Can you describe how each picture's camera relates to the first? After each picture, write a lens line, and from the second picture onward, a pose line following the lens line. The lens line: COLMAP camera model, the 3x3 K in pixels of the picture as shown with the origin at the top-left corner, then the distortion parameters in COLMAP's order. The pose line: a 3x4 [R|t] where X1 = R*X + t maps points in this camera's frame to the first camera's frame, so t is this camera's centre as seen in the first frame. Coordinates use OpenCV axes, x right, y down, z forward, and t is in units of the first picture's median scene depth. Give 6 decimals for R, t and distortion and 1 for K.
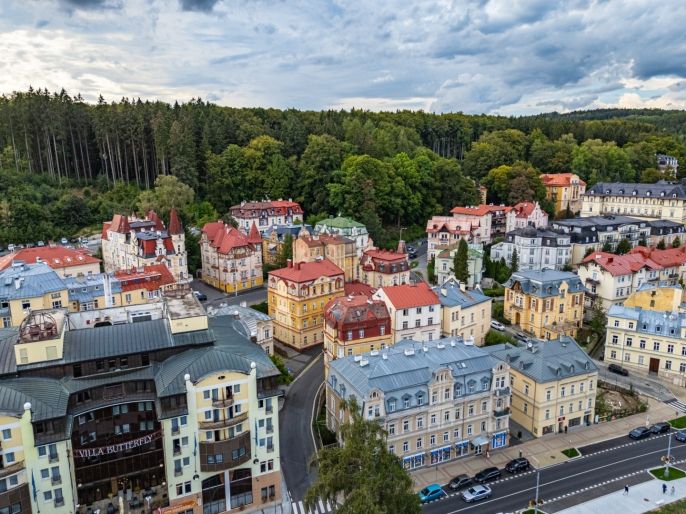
lens RADIAL K [[503.3, 0, 345.2], [0, 503.3, 253.6], [0, 0, 1]] dist [0.069986, -0.064240]
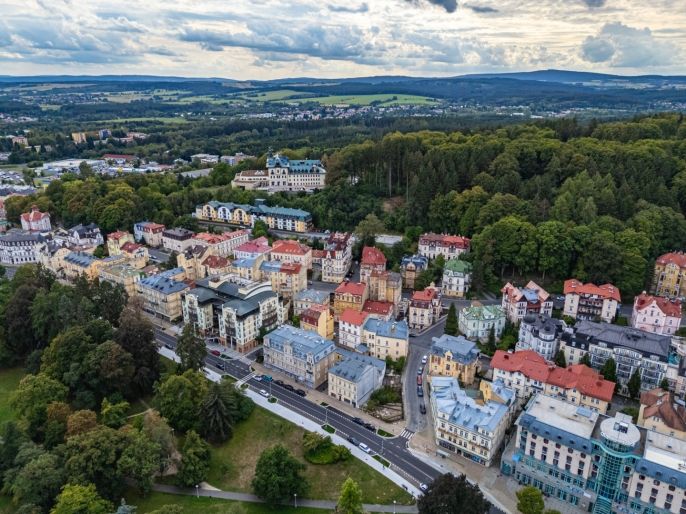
lens RADIAL K [[503.3, 0, 345.2], [0, 503.3, 253.6], [0, 0, 1]] dist [0.069986, -0.064240]
pose [[0.506225, 0.281370, -0.815210, 1.136874], [-0.172193, 0.959222, 0.224149, -0.408598], [0.845036, 0.026904, 0.534032, -0.068905]]
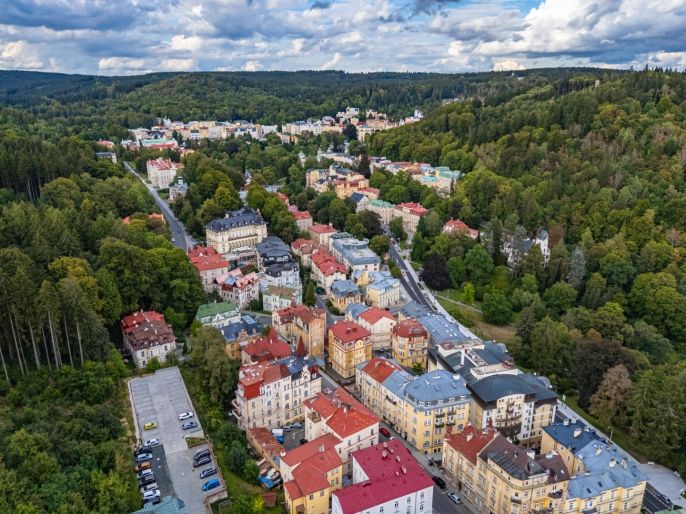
lens RADIAL K [[503.3, 0, 345.2], [0, 503.3, 253.6], [0, 0, 1]] dist [0.069986, -0.064240]
pose [[0.133157, -0.290952, 0.947426, -1.221116], [0.194529, 0.945017, 0.262872, -0.499780], [-0.971817, 0.149298, 0.182434, 0.505316]]
